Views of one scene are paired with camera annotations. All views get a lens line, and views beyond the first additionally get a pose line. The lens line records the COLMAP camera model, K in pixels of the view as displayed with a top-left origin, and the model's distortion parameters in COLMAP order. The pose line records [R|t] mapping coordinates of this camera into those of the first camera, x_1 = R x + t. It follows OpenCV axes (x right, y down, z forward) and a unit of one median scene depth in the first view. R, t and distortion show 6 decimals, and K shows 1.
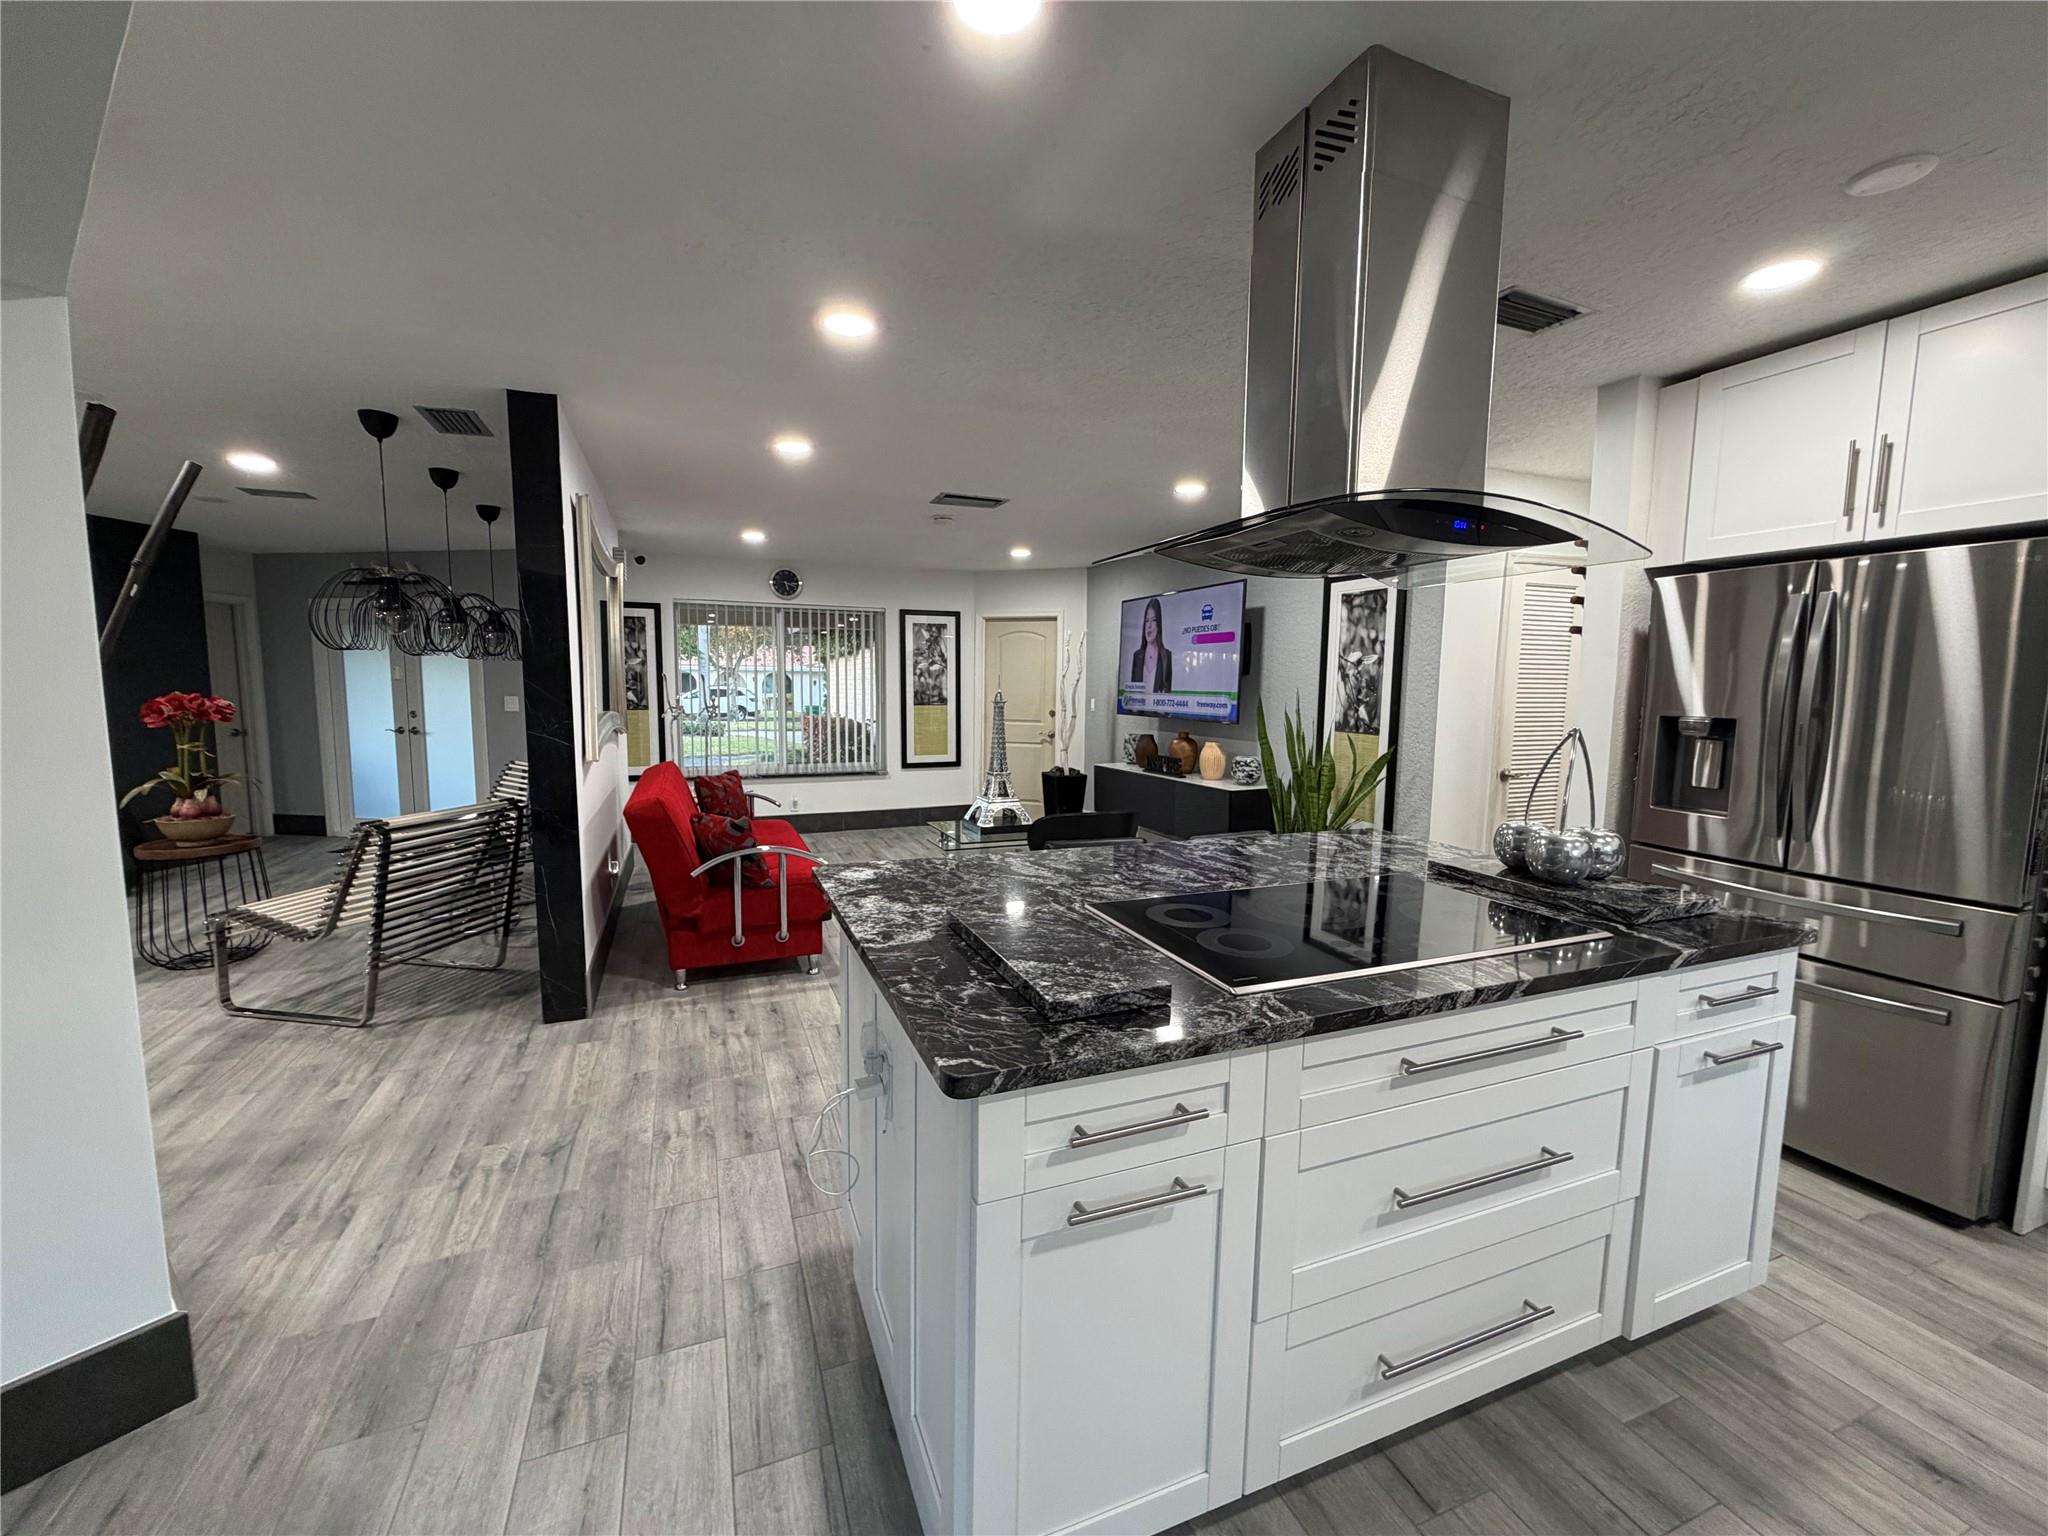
lens RADIAL K [[816.9, 0, 1013.6], [0, 816.9, 769.6], [0, 0, 1]] dist [0.000697, -0.000061]
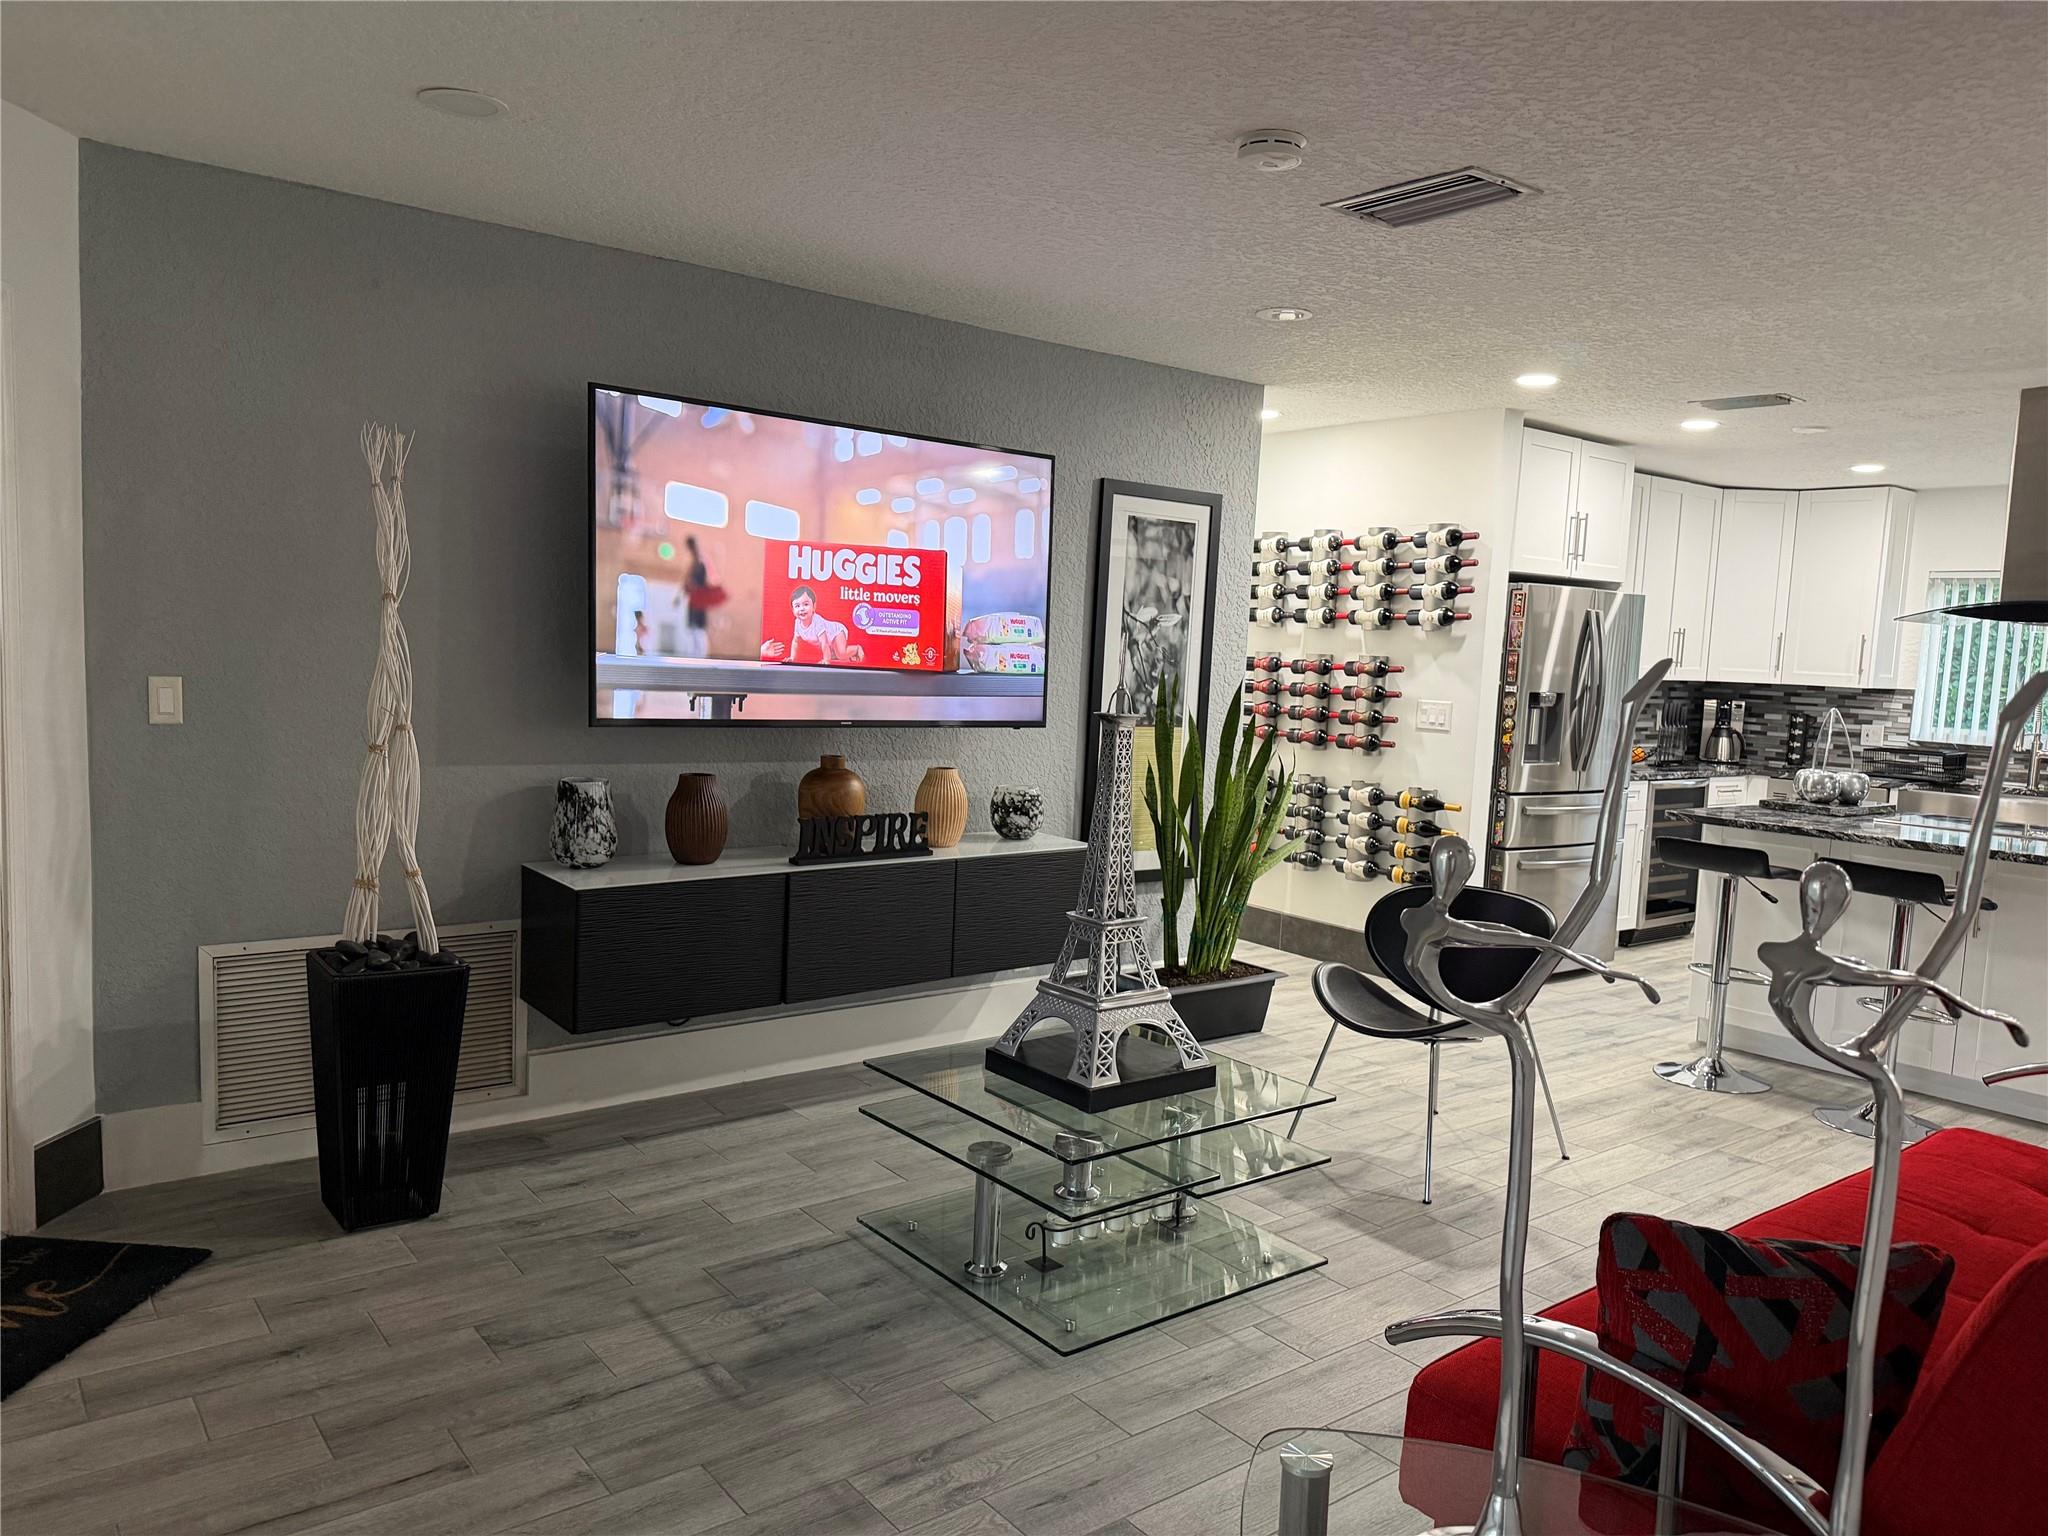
lens RADIAL K [[1416.6, 0, 999.5], [0, 1416.6, 800.8], [0, 0, 1]] dist [0.087254, -0.165683]
pose [[-0.261339, -0.125670, 0.957031, -0.813222], [0.059158, 0.987539, 0.145831, -0.191929], [-0.963433, 0.094727, -0.250648, 1.666580]]
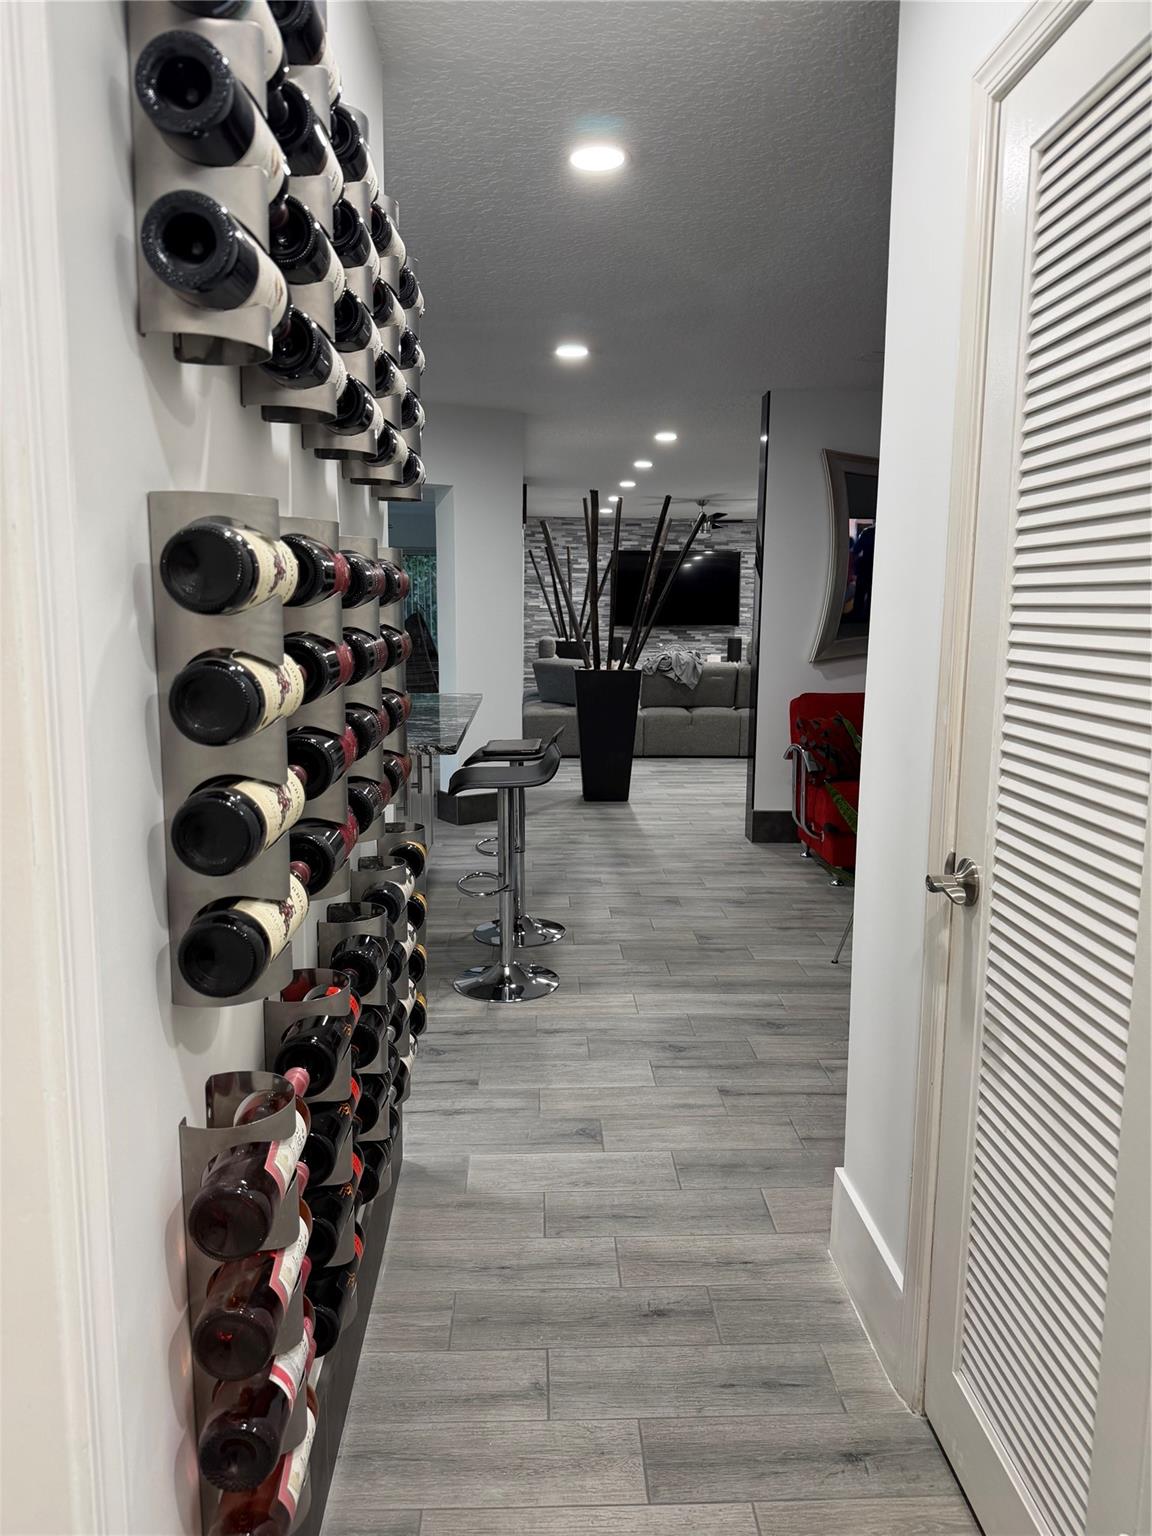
lens RADIAL K [[1069.8, 0, 565.4], [0, 1069.8, 763.3], [0, 0, 1]] dist [0.087645, -0.118843]
pose [[-0.338144, 0.126407, -0.932566, 1.091591], [-0.108743, 0.979052, 0.172138, -0.091139], [0.934791, 0.159618, -0.317315, 1.080870]]
